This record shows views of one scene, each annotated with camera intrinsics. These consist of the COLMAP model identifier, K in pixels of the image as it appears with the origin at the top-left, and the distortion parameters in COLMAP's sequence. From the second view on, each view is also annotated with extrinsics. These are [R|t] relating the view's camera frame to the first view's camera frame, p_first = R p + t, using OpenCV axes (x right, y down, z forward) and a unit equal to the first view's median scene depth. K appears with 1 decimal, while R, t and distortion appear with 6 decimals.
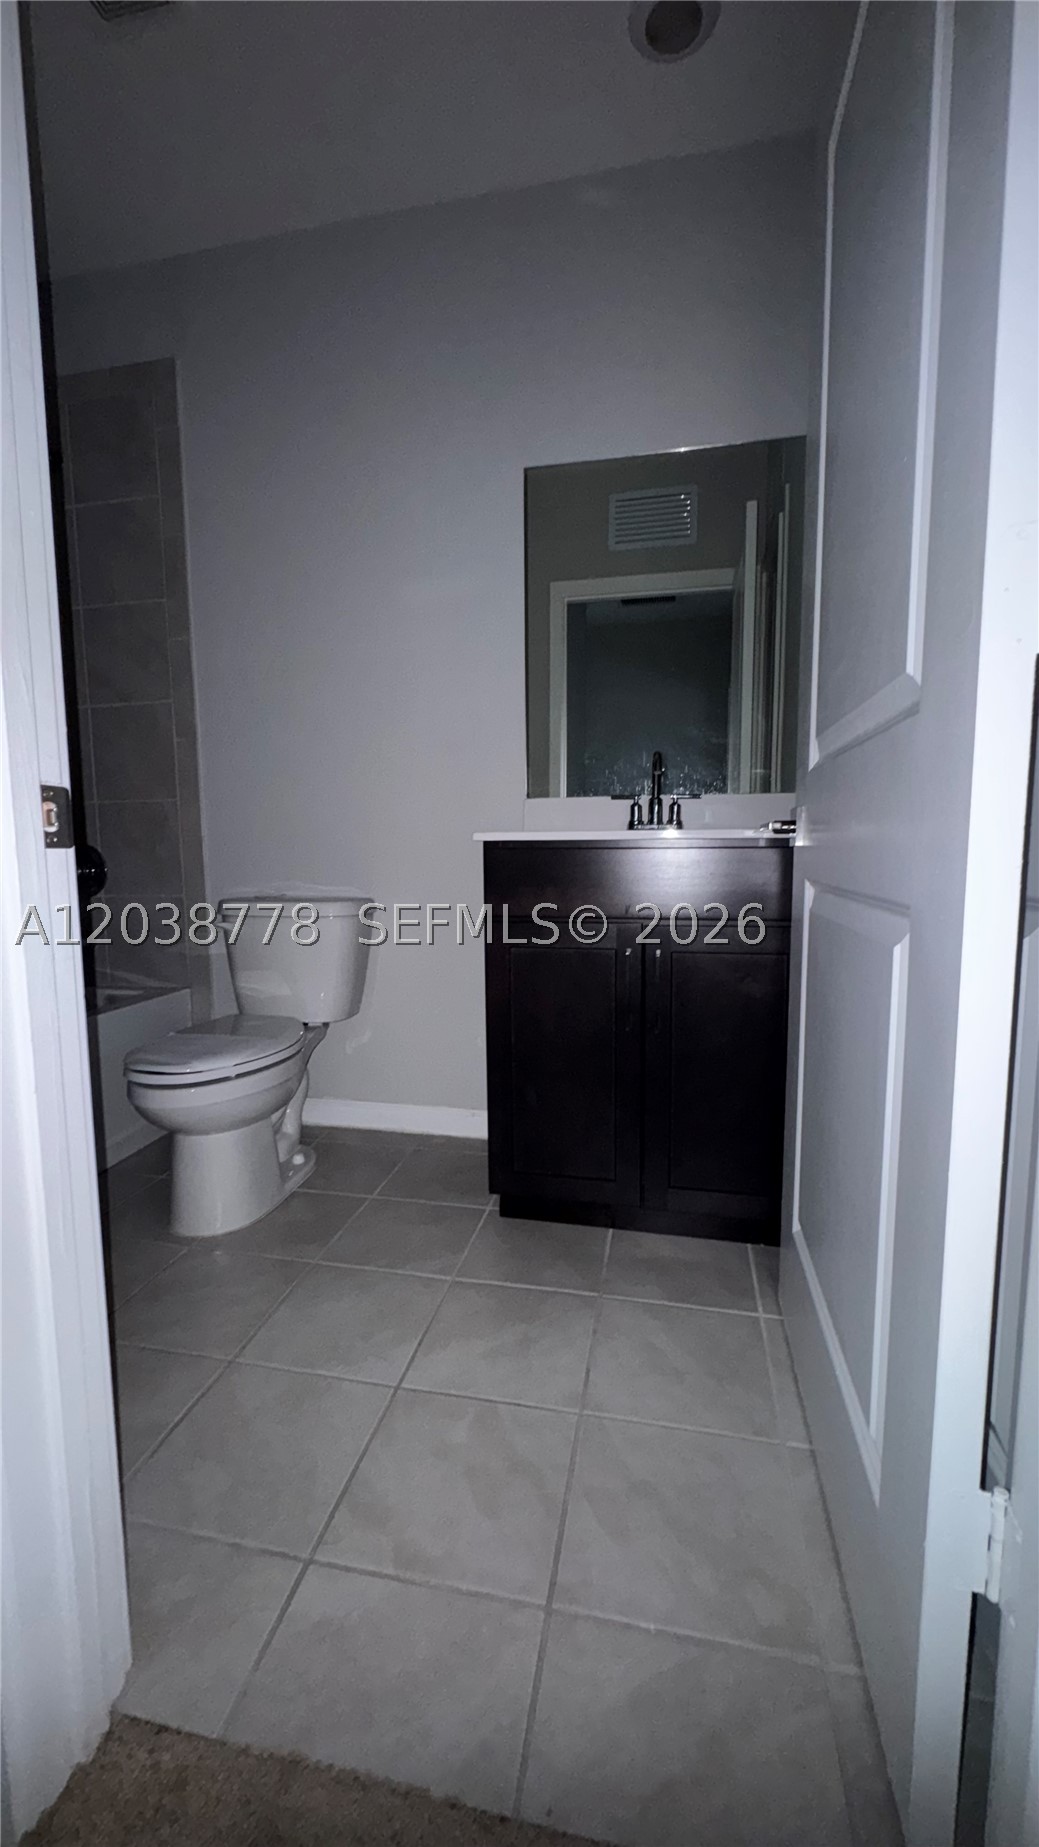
lens RADIAL K [[741.2, 0, 521.5], [0, 741.2, 926.4], [0, 0, 1]] dist [-0.006247, 0.000931]
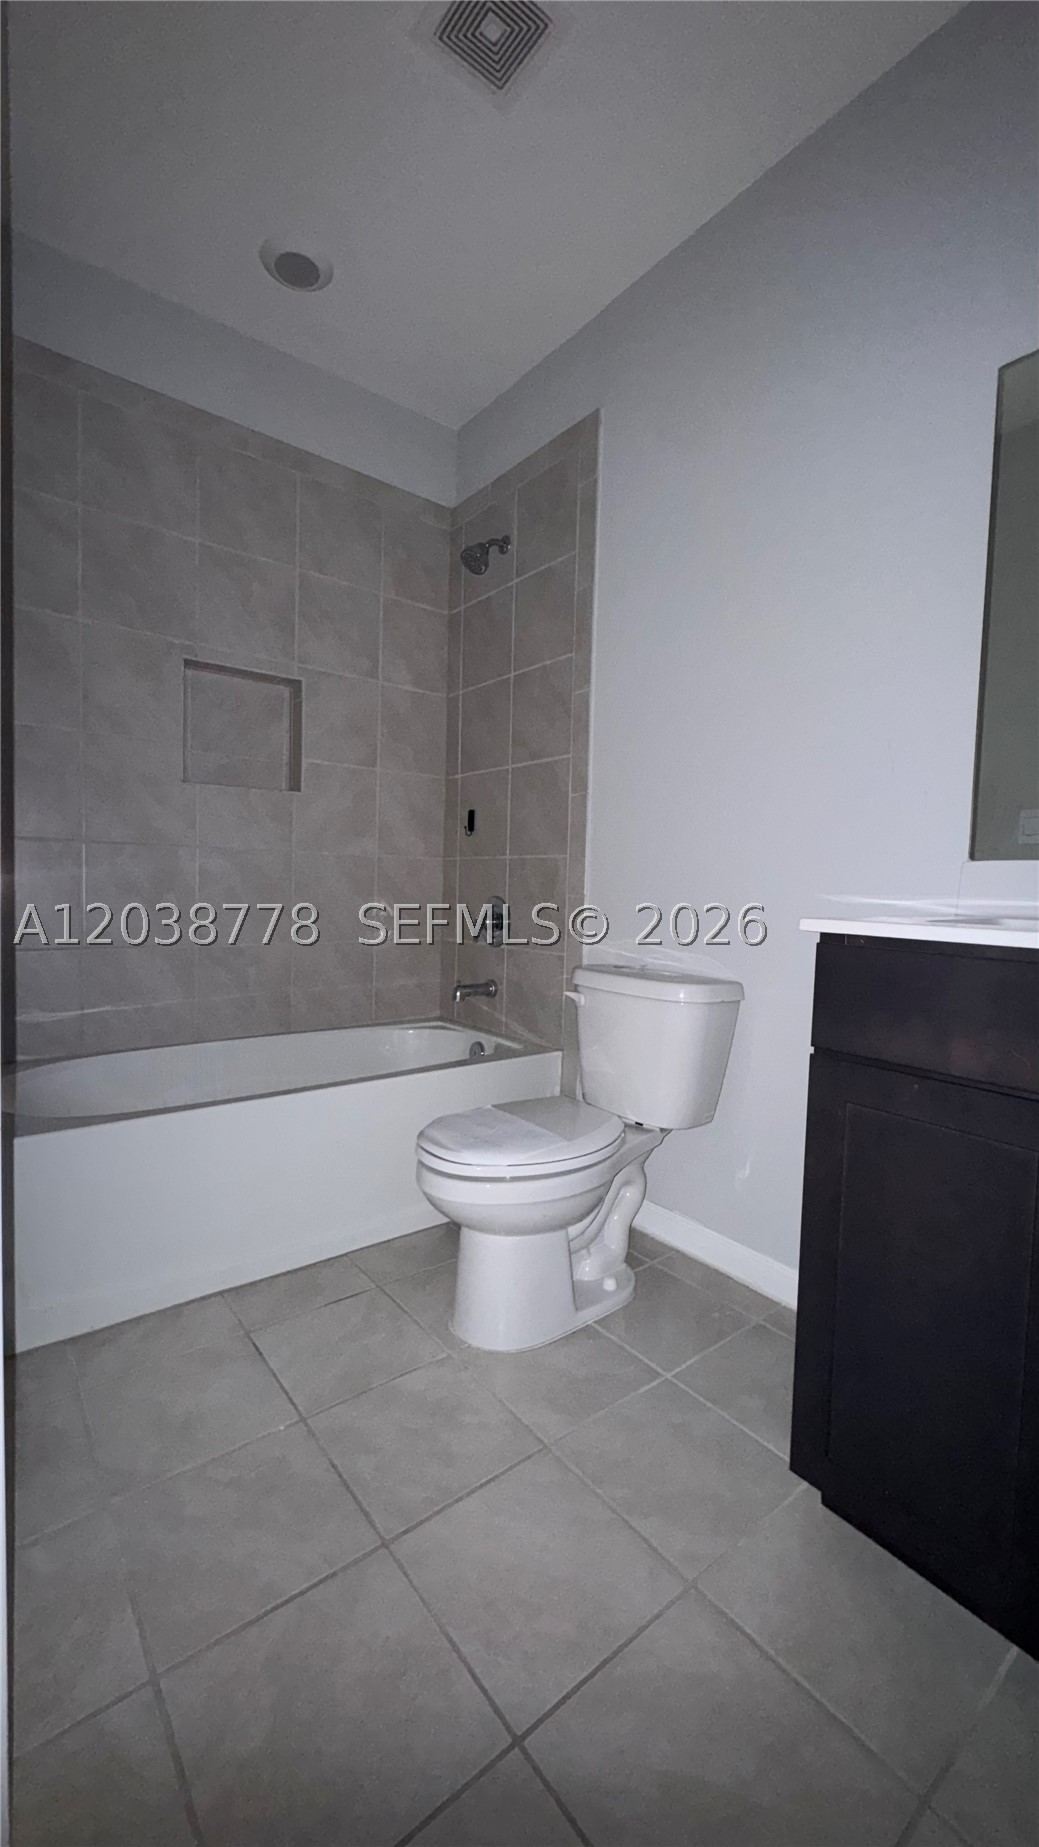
lens RADIAL K [[741.2, 0, 515.8], [0, 741.2, 923.4], [0, 0, 1]] dist [-0.006247, 0.000931]
pose [[0.762968, 0.065759, -0.643083, 0.127699], [-0.102916, 0.994481, -0.020410, -0.063266], [0.638192, 0.081756, 0.765524, 0.248944]]
